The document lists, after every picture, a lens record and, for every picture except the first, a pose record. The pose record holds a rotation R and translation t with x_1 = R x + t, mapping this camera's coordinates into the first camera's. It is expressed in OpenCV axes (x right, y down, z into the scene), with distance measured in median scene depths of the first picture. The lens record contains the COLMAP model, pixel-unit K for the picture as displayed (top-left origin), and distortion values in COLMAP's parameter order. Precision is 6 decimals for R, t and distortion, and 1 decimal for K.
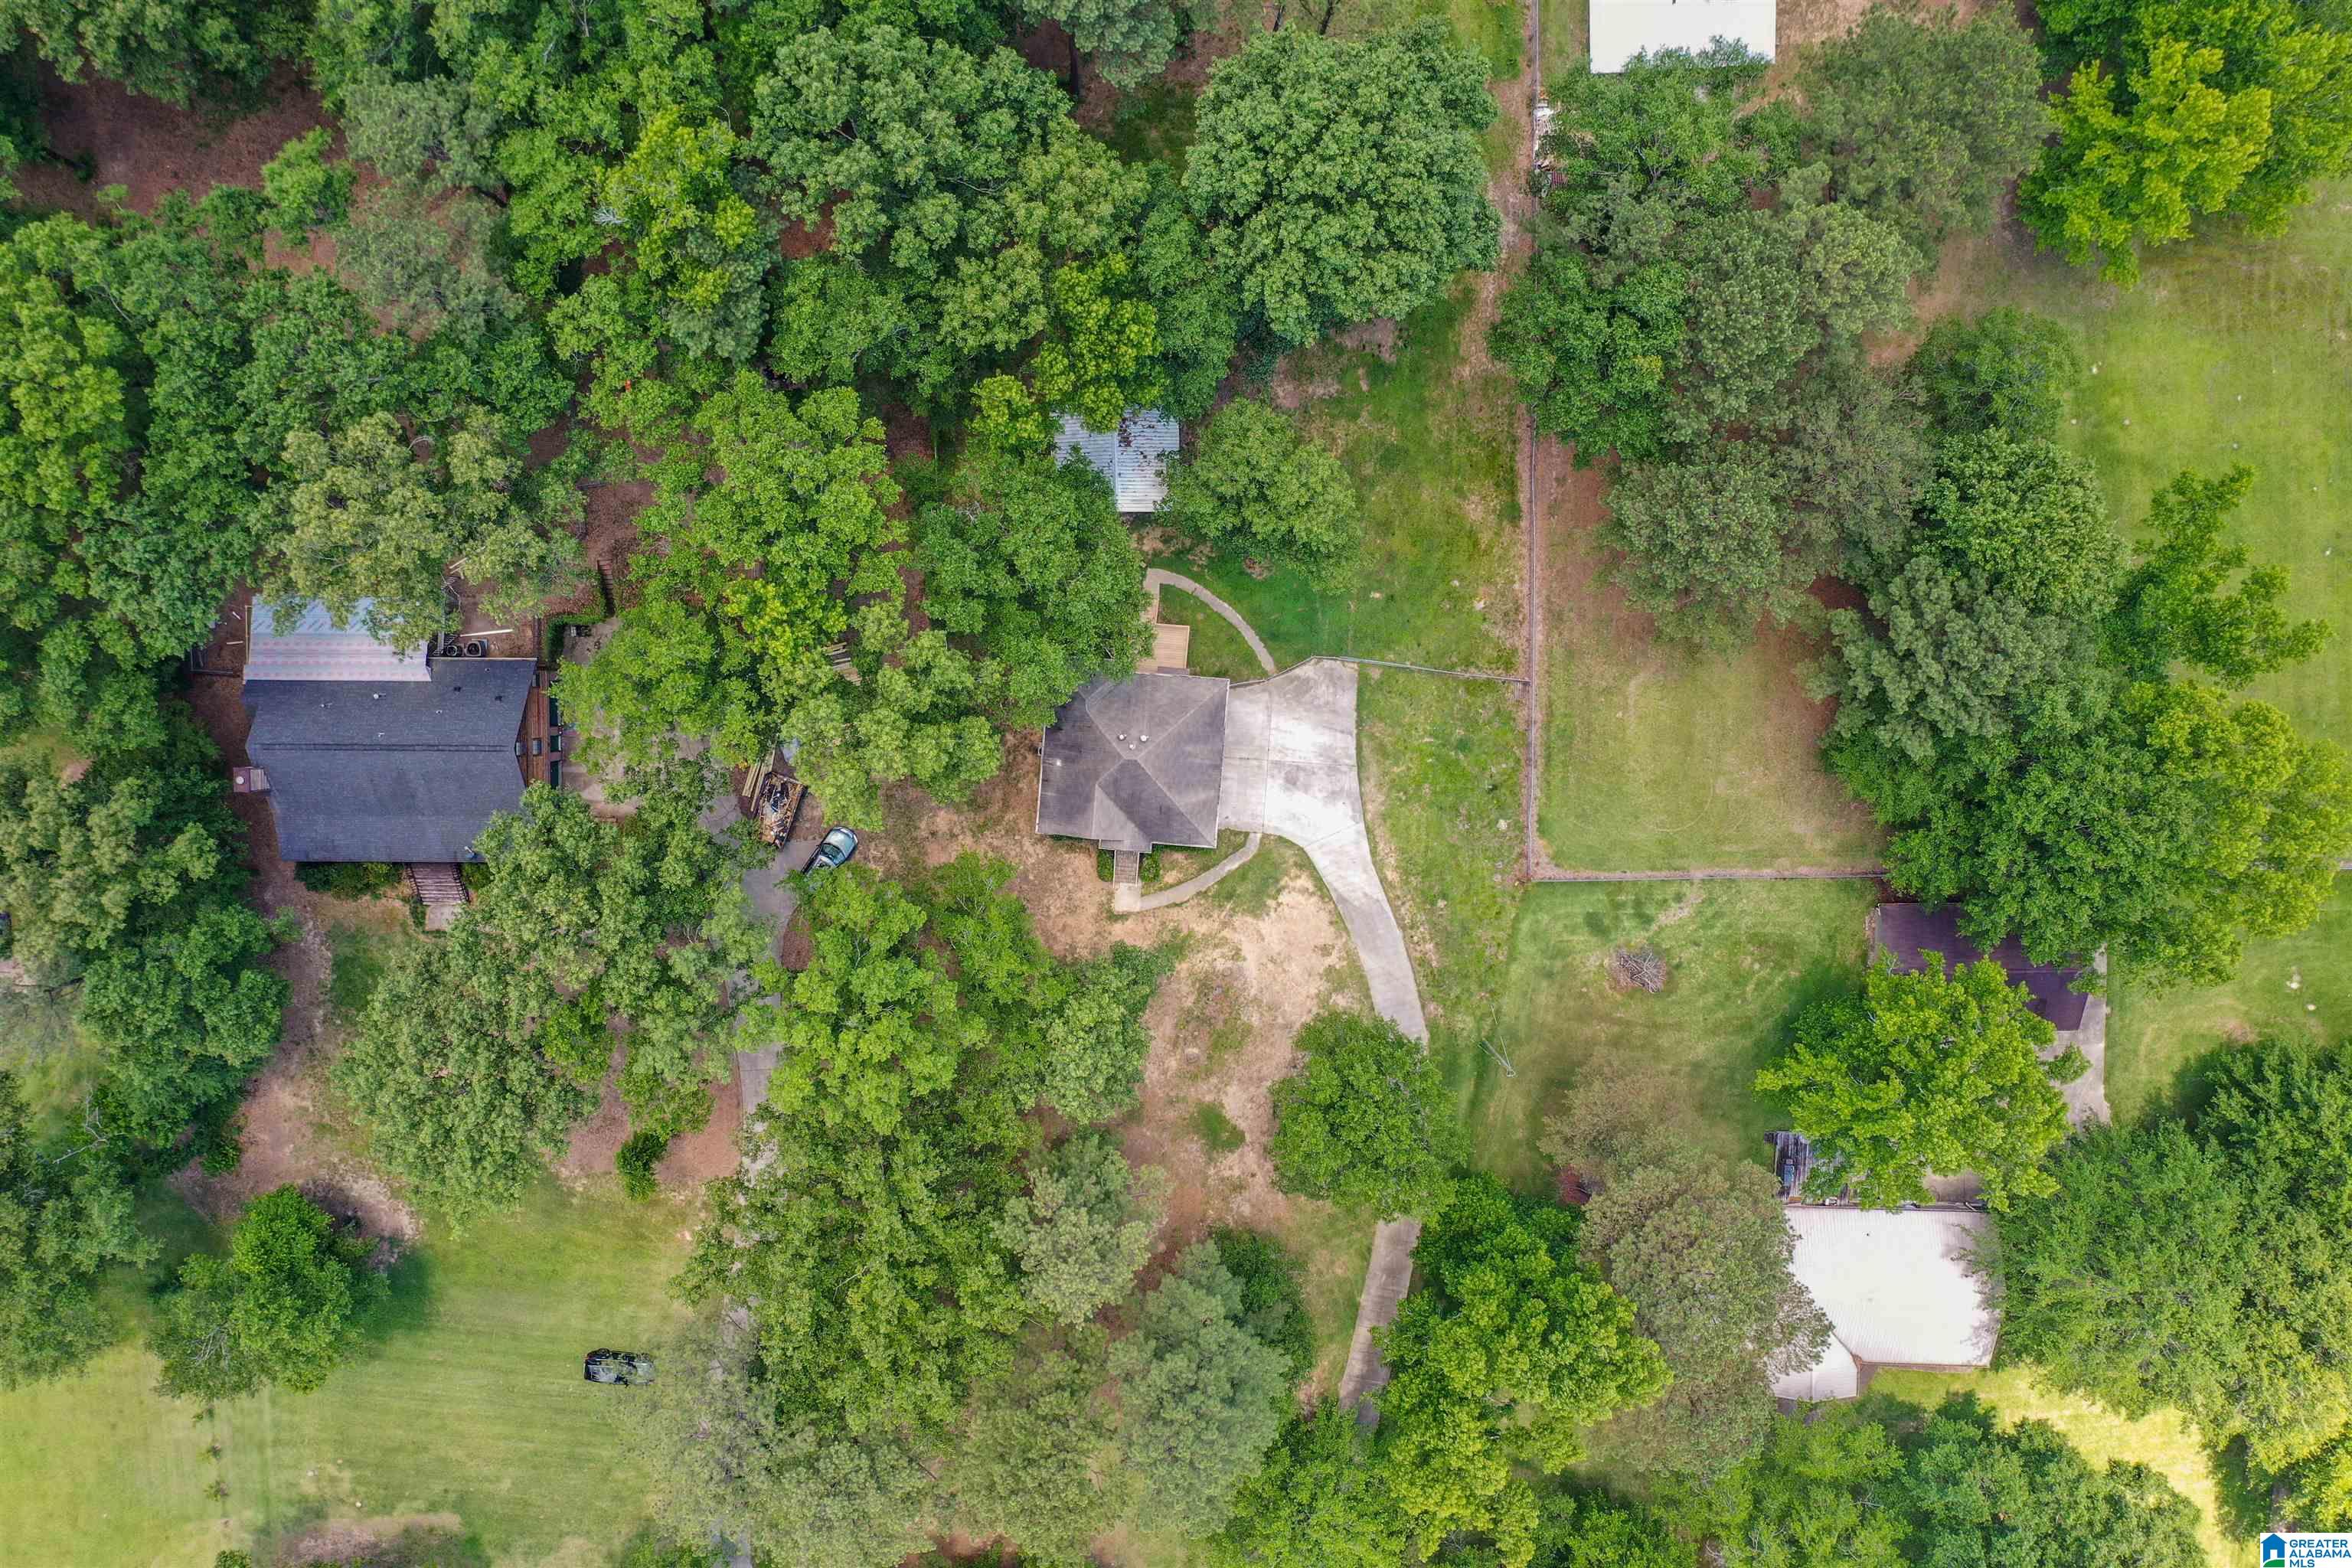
lens RADIAL K [[1867.3, 0, 1176.0], [0, 1867.3, 784.0], [0, 0, 1]] dist [0.013175, 0.001529]
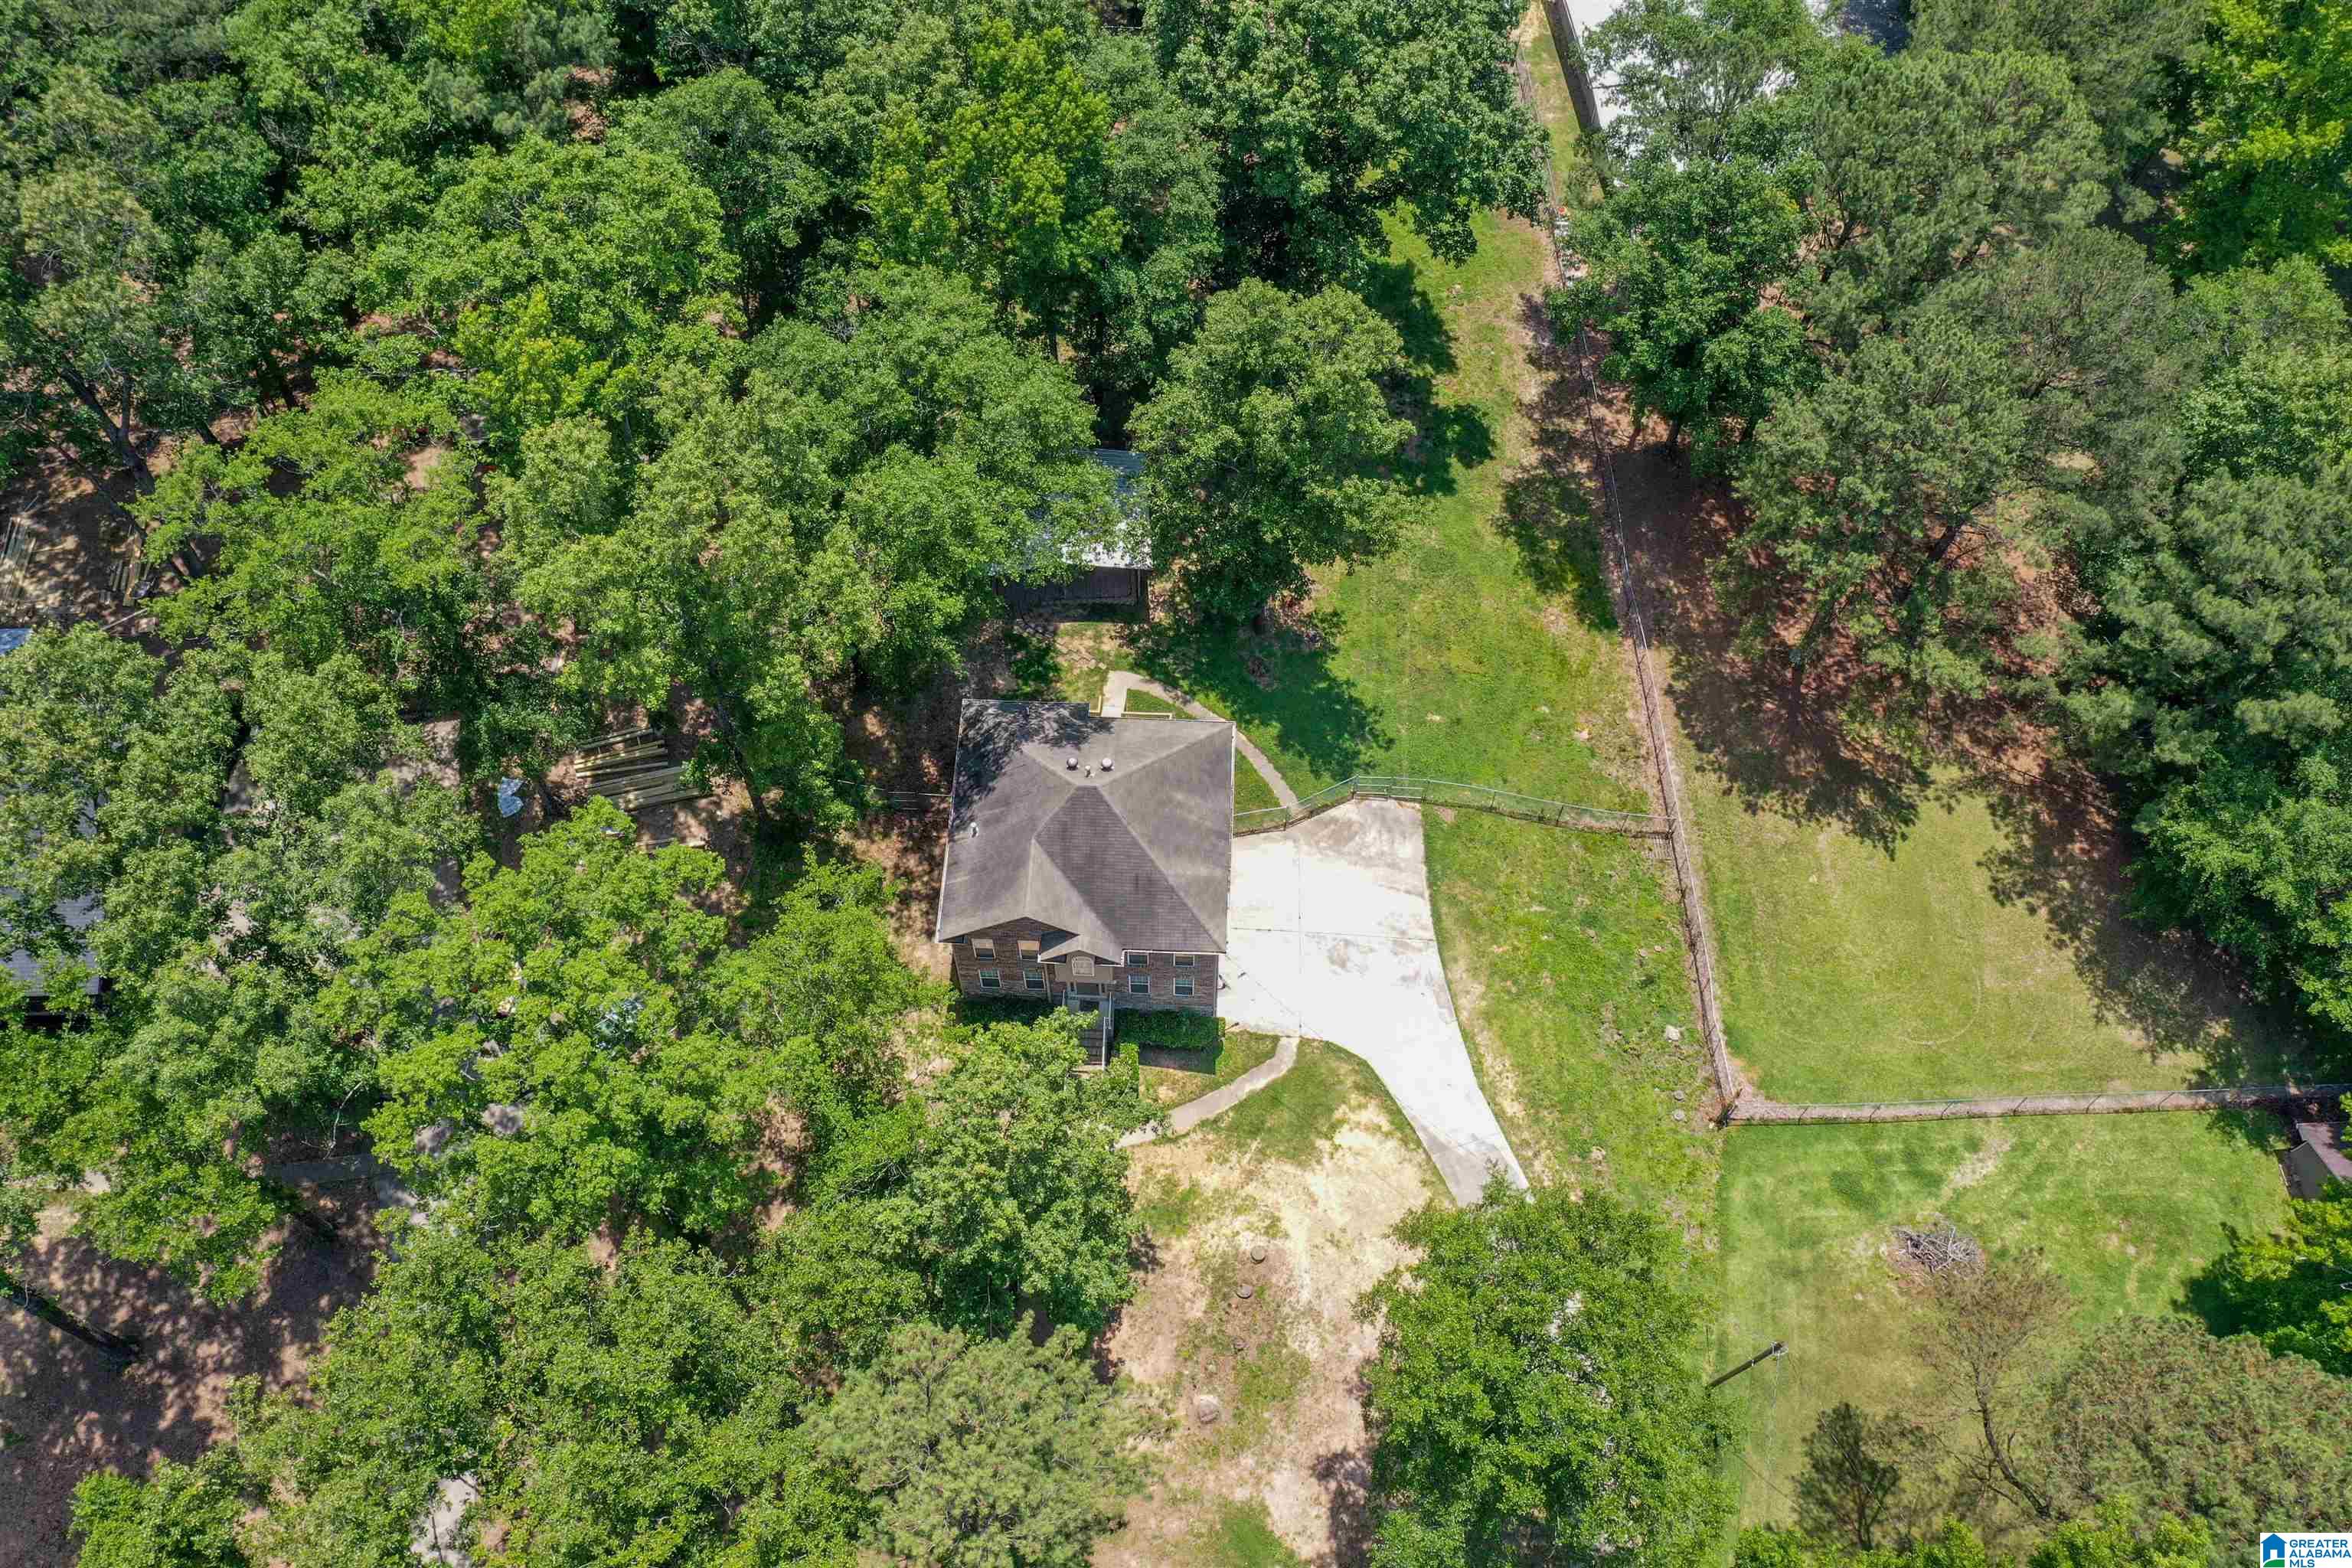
lens RADIAL K [[1843.5, 0, 1173.3], [0, 1843.5, 782.9], [0, 0, 1]] dist [0.005373, -0.003957]
pose [[0.999187, -0.033153, 0.022941, -0.008175], [0.040303, 0.835807, -0.547542, 0.297317], [-0.001021, 0.548021, 0.836464, 0.434452]]
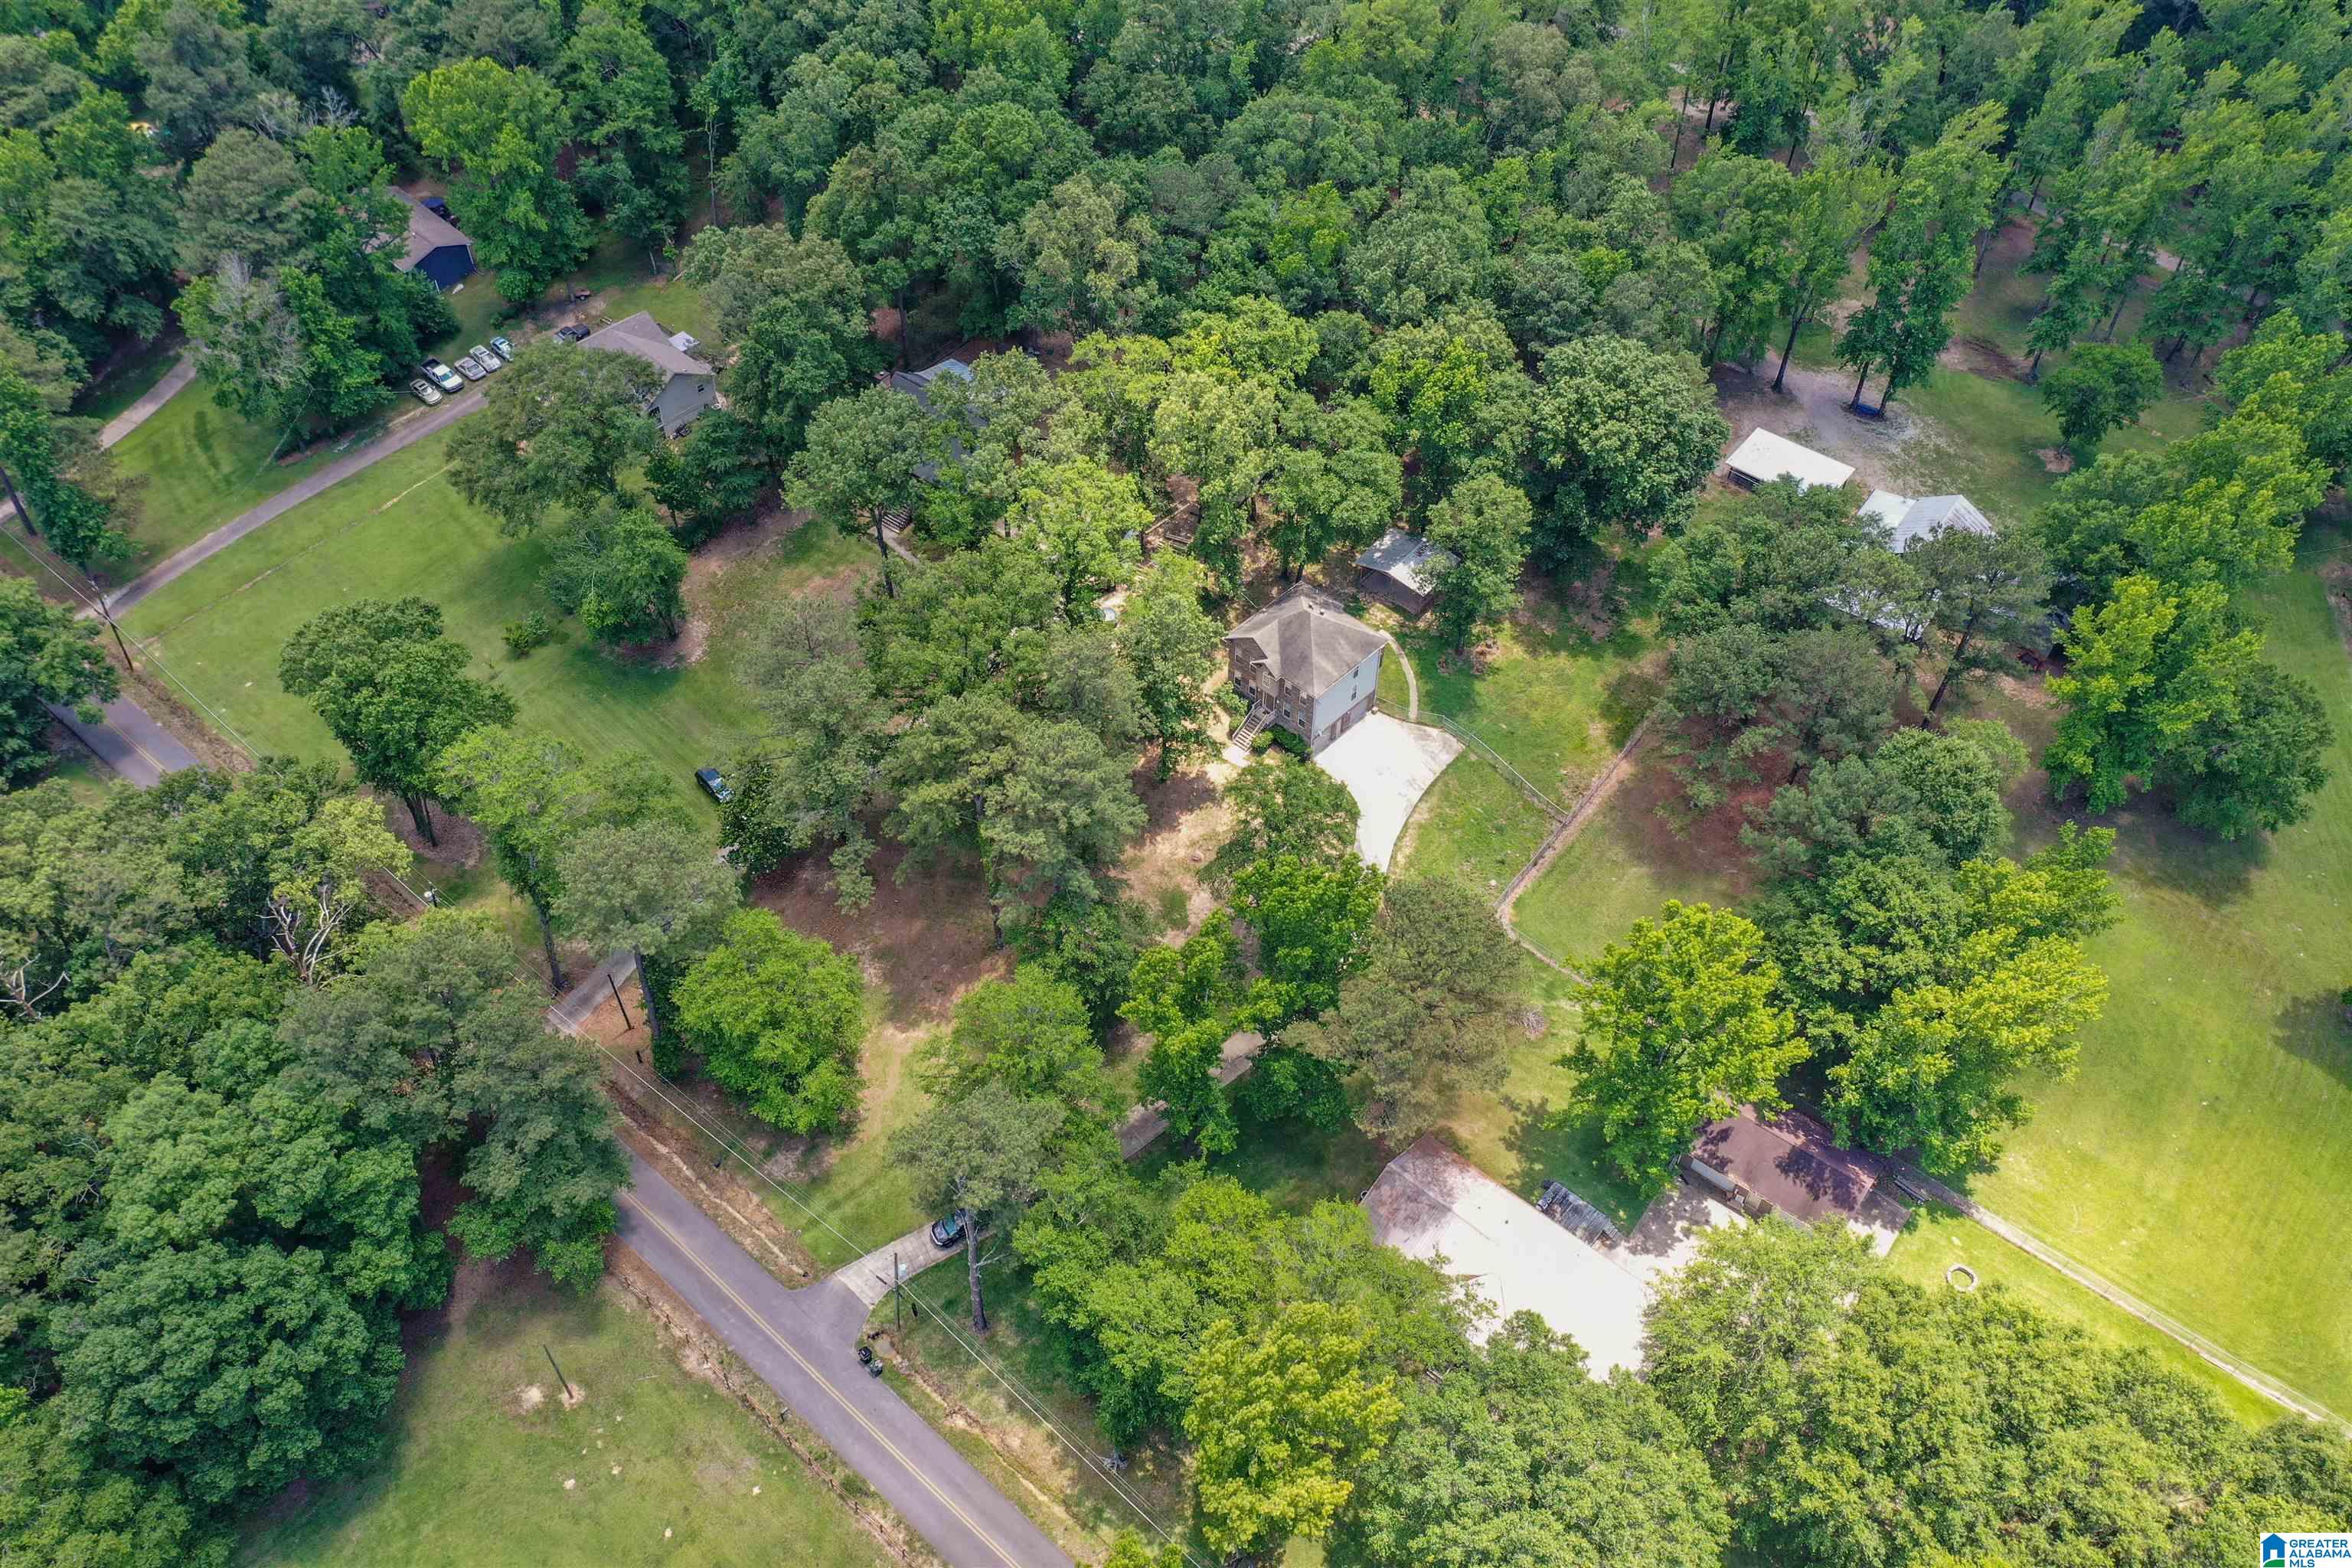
lens RADIAL K [[1818.5, 0, 1169.6], [0, 1818.5, 785.7], [0, 0, 1]] dist [0.007545, -0.003054]
pose [[0.776936, 0.463241, -0.426354, 0.520311], [-0.628582, 0.532657, -0.566711, 0.863706], [-0.035423, 0.708296, 0.705026, 0.072716]]
